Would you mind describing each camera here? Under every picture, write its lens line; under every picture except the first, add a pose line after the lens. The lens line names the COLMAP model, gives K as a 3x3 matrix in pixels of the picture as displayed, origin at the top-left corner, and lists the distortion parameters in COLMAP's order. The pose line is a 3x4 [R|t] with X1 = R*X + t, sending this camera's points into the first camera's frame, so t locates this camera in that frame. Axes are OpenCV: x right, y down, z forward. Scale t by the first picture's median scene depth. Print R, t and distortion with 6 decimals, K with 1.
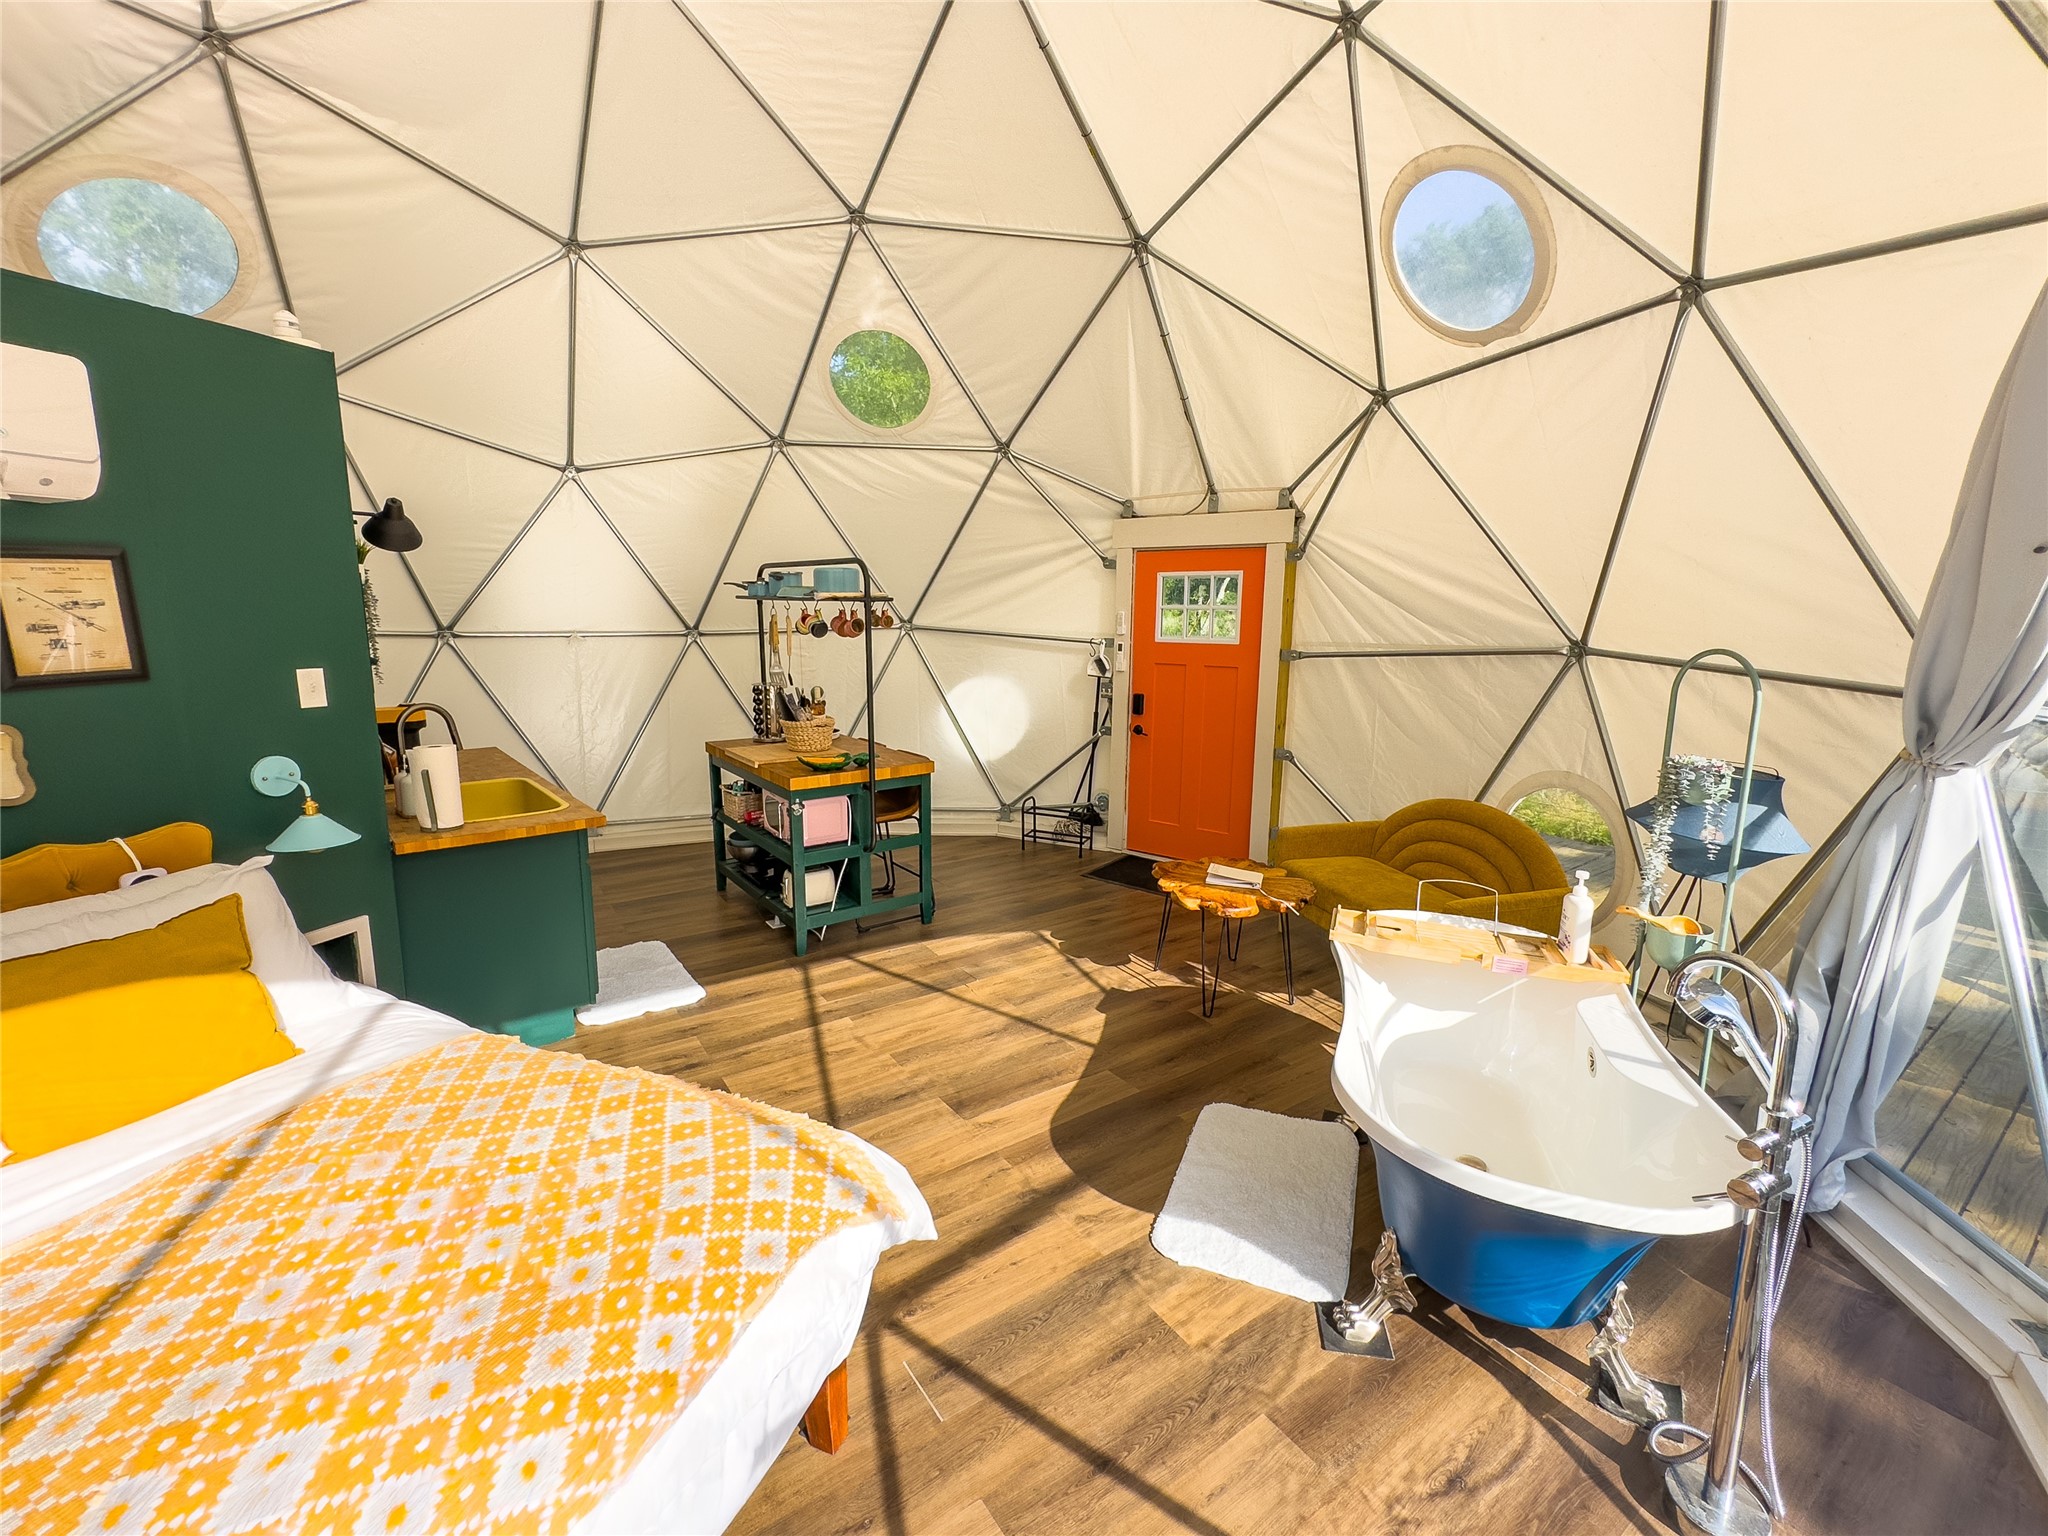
lens RADIAL K [[836.0, 0, 1025.6], [0, 836.0, 764.3], [0, 0, 1]] dist [-0.003624, 0.000269]
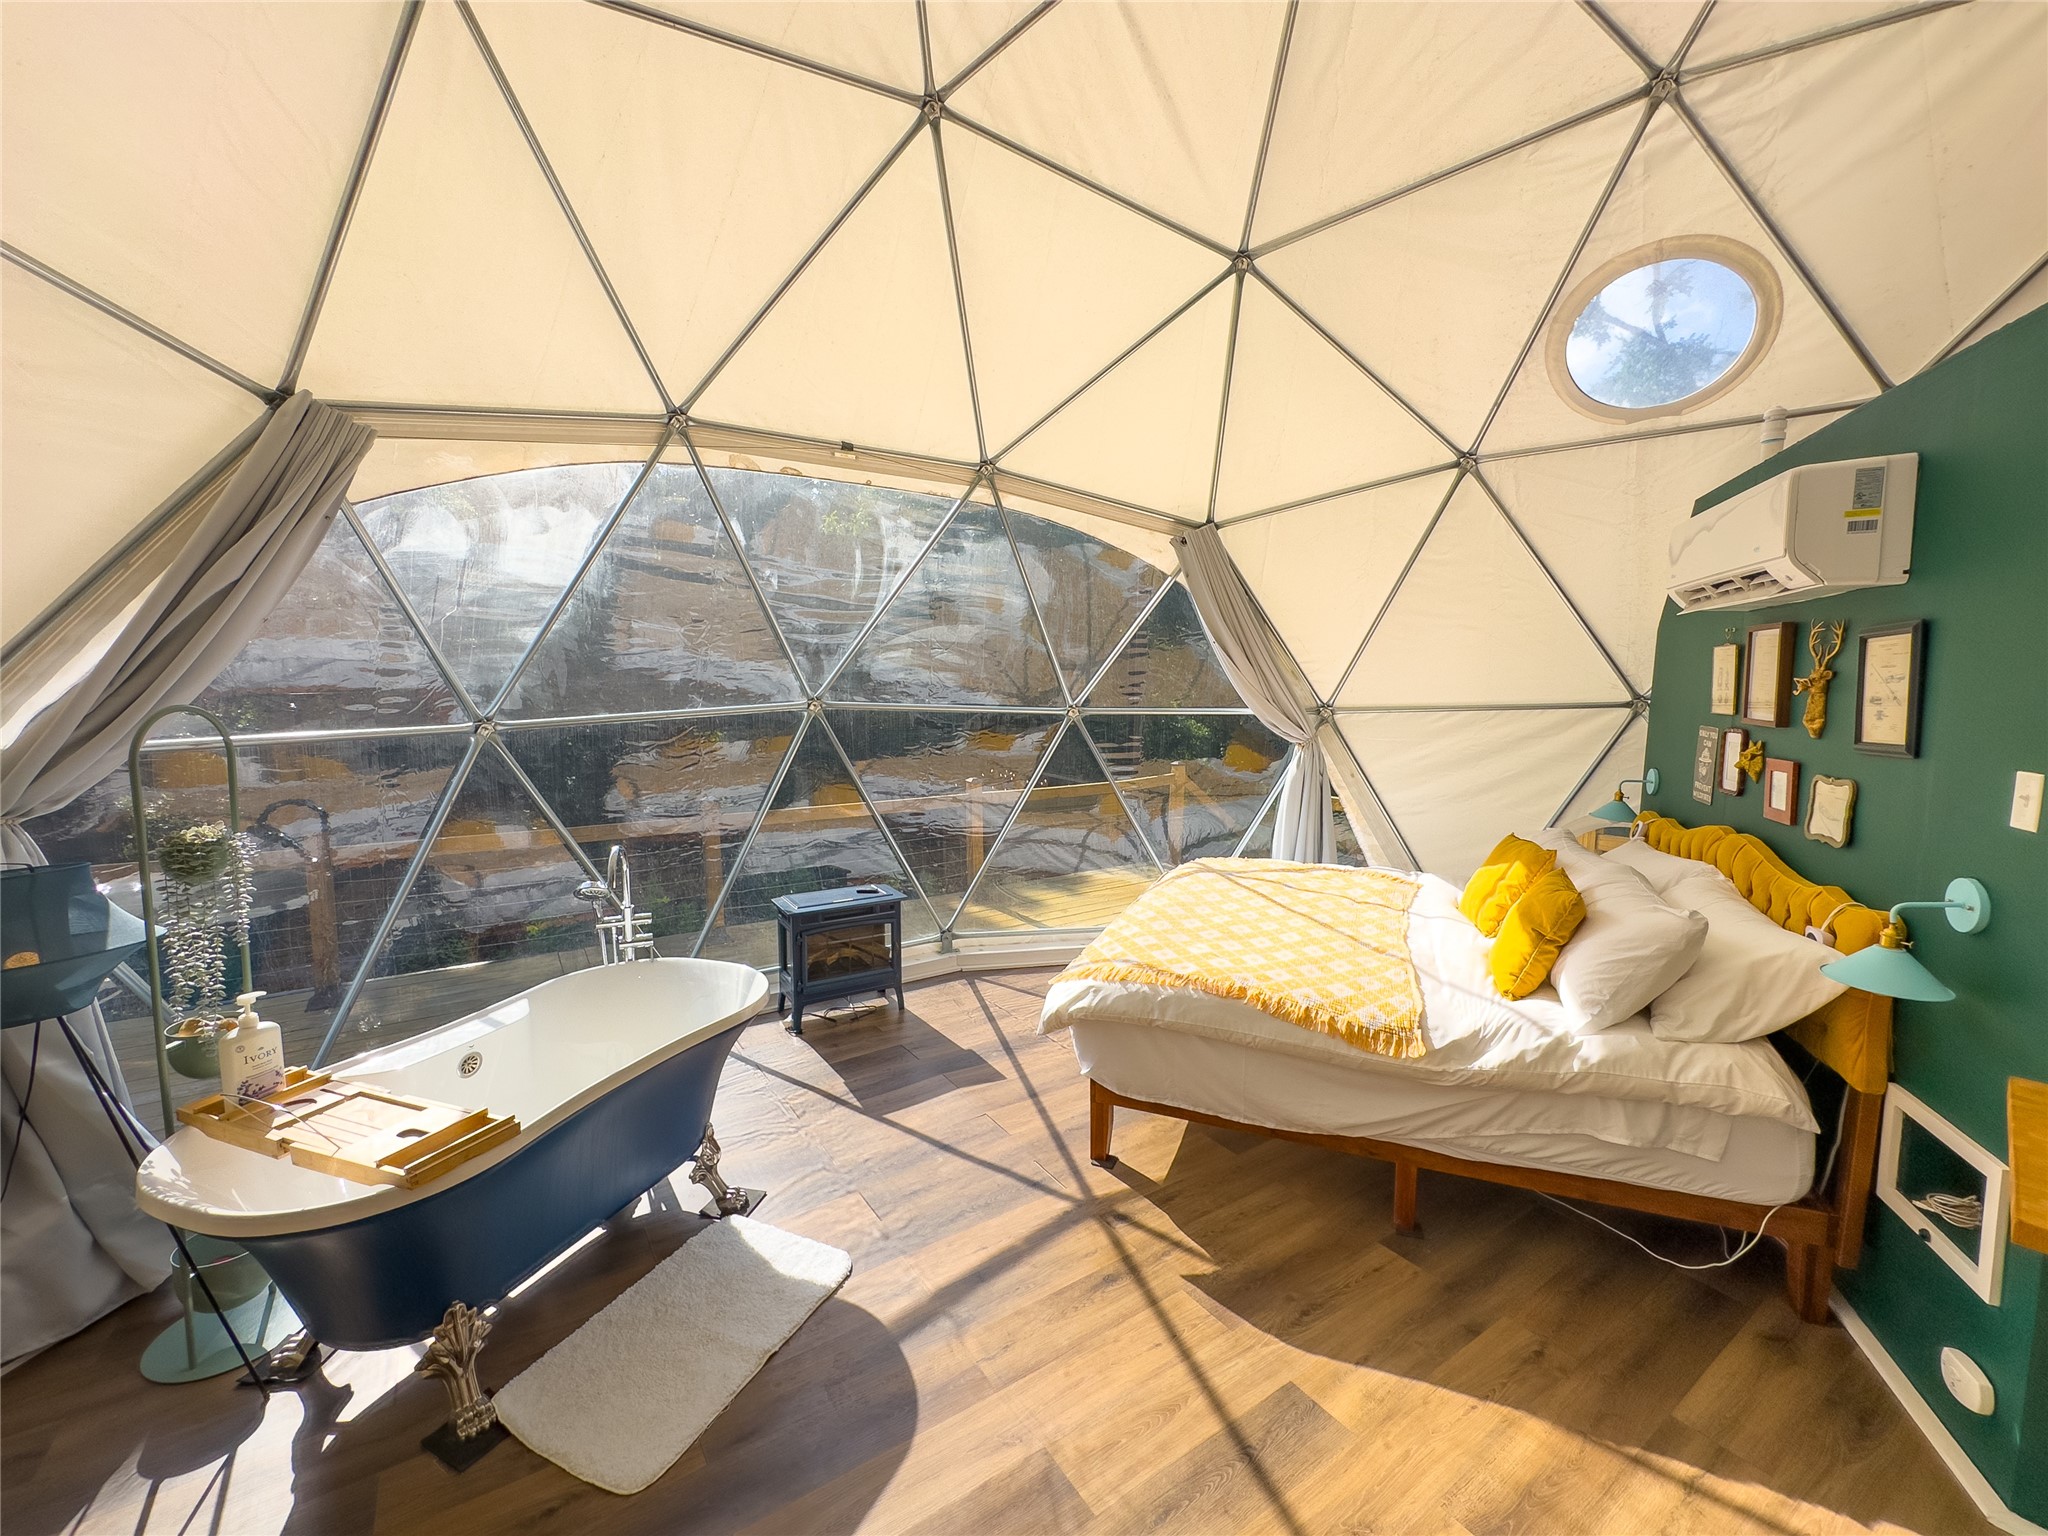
lens RADIAL K [[836.0, 0, 1007.2], [0, 836.0, 760.7], [0, 0, 1]] dist [-0.003624, 0.000269]
pose [[-0.999208, -0.019869, 0.034477, -0.056204], [-0.009381, 0.959620, 0.281142, -0.275392], [-0.038671, 0.280596, -0.959047, 1.511870]]
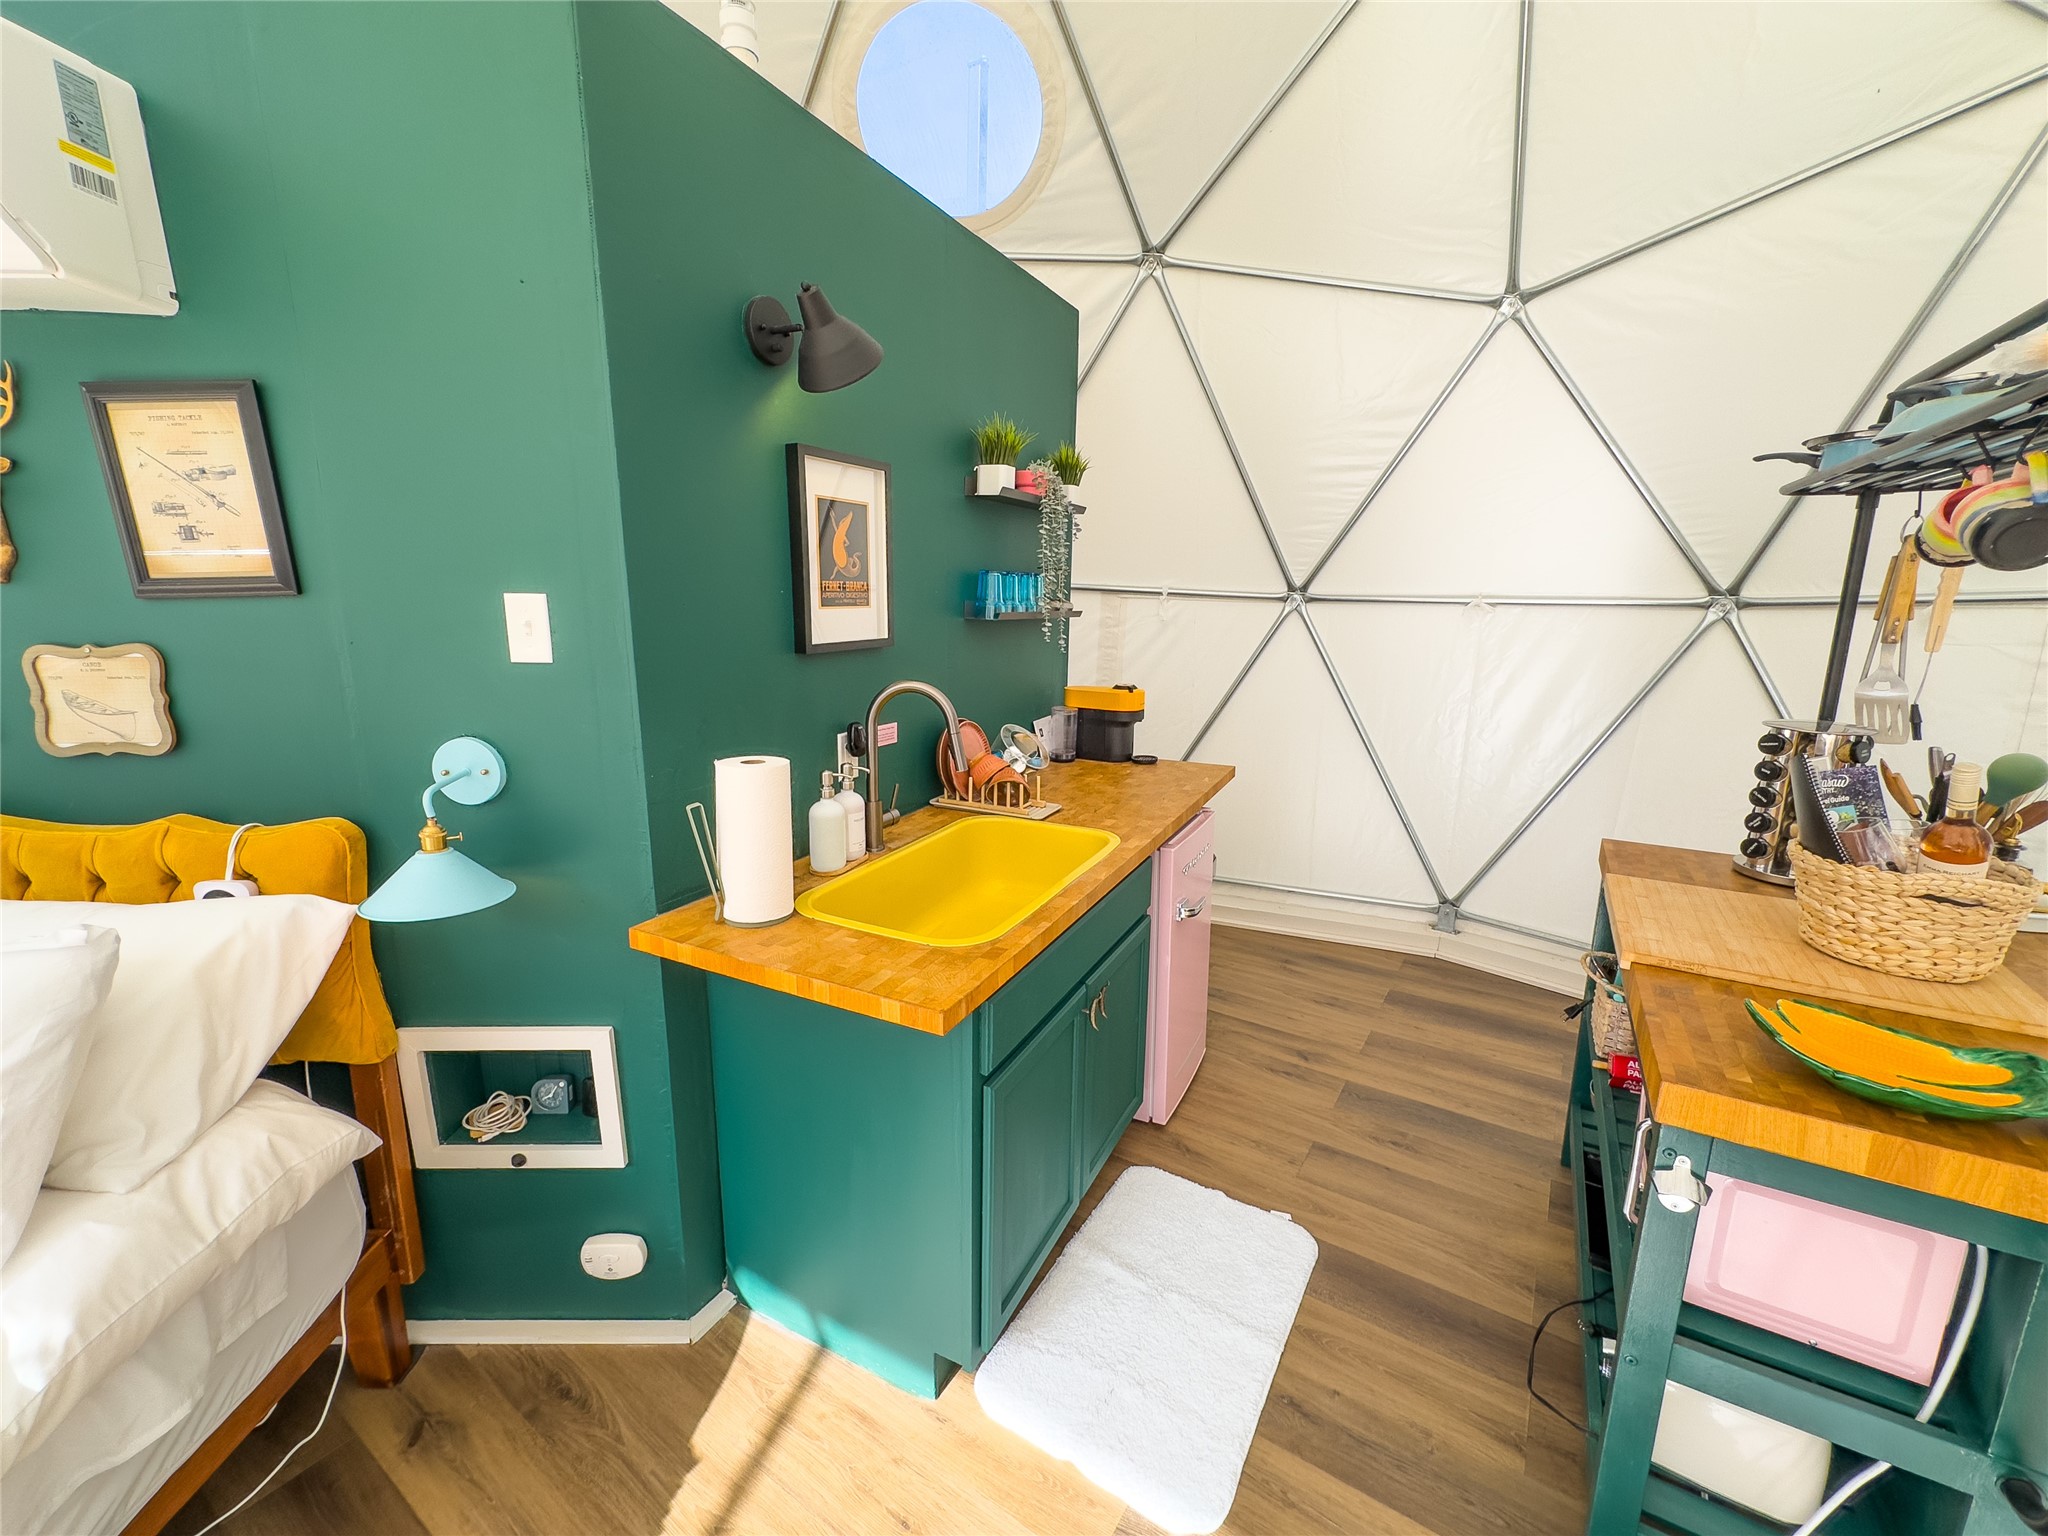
lens RADIAL K [[836.0, 0, 1027.9], [0, 836.0, 766.7], [0, 0, 1]] dist [-0.003624, 0.000269]
pose [[0.362102, 0.176969, -0.915185, -0.184730], [-0.172776, 0.977542, 0.120667, -0.114124], [0.915986, 0.114428, 0.384546, 1.001053]]
